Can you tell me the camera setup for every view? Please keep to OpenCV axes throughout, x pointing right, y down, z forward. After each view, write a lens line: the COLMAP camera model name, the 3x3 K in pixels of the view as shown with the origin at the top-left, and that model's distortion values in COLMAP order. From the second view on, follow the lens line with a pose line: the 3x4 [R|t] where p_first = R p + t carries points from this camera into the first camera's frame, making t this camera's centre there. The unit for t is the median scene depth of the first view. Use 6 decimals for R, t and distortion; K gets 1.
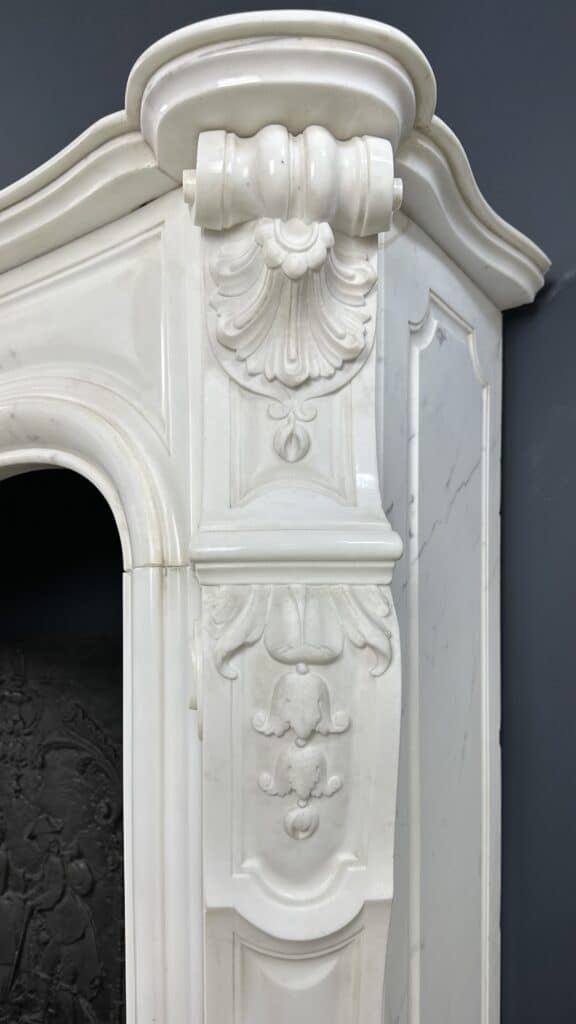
lens RADIAL K [[774.4, 0, 261.4], [0, 774.4, 671.5], [0, 0, 1]] dist [0.019225, -0.007199]
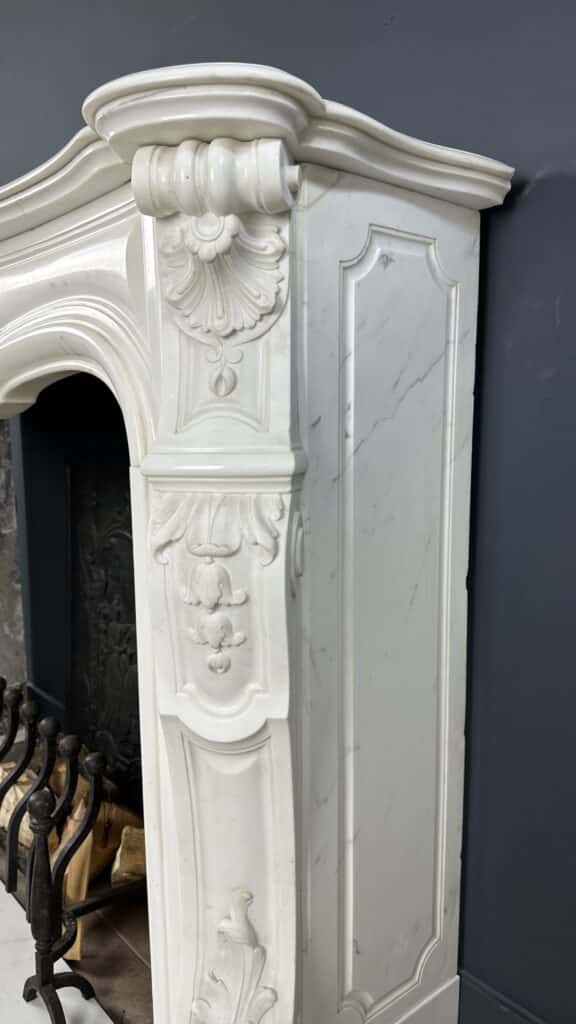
lens RADIAL K [[740.3, 0, 318.2], [0, 740.3, 537.5], [0, 0, 1]] dist [0.096604, -0.150885]
pose [[0.975797, 0.035958, -0.215704, 0.453896], [-0.006501, 0.990722, 0.135749, -0.193295], [0.218584, -0.131062, 0.966977, -0.211234]]
